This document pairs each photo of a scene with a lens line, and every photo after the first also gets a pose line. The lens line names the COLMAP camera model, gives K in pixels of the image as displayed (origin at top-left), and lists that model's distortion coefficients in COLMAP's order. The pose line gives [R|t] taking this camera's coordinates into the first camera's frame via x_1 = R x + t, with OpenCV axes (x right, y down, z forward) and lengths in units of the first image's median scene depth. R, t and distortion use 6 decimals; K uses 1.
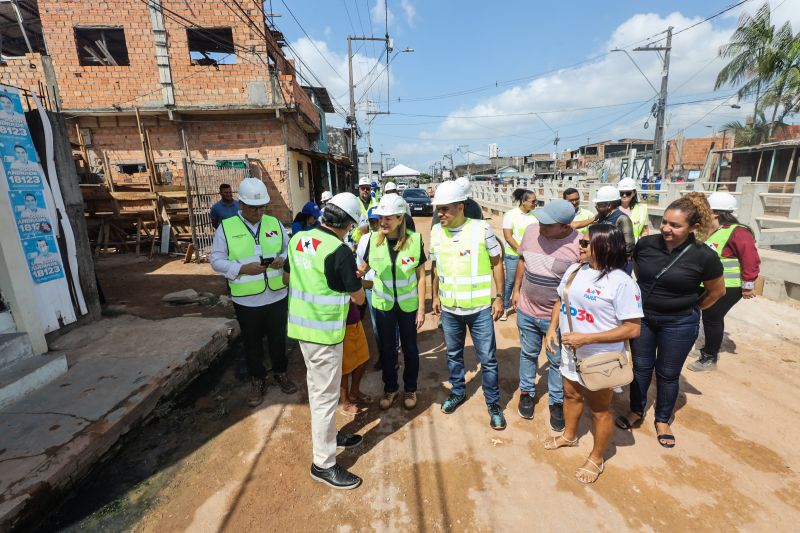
lens RADIAL K [[356.4, 0, 403.2], [0, 356.4, 268.0], [0, 0, 1]] dist [0.001734, -0.000033]
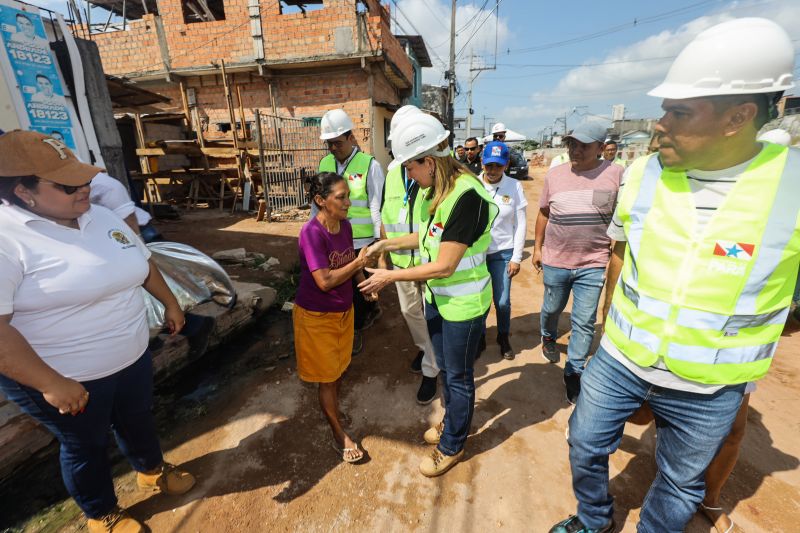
lens RADIAL K [[356.4, 0, 403.2], [0, 356.4, 268.0], [0, 0, 1]] dist [0.001734, -0.000033]
pose [[0.963406, 0.087679, -0.253299, 0.024934], [-0.066684, 0.993677, 0.090334, -0.000796], [0.259618, -0.070137, 0.963161, 0.116109]]
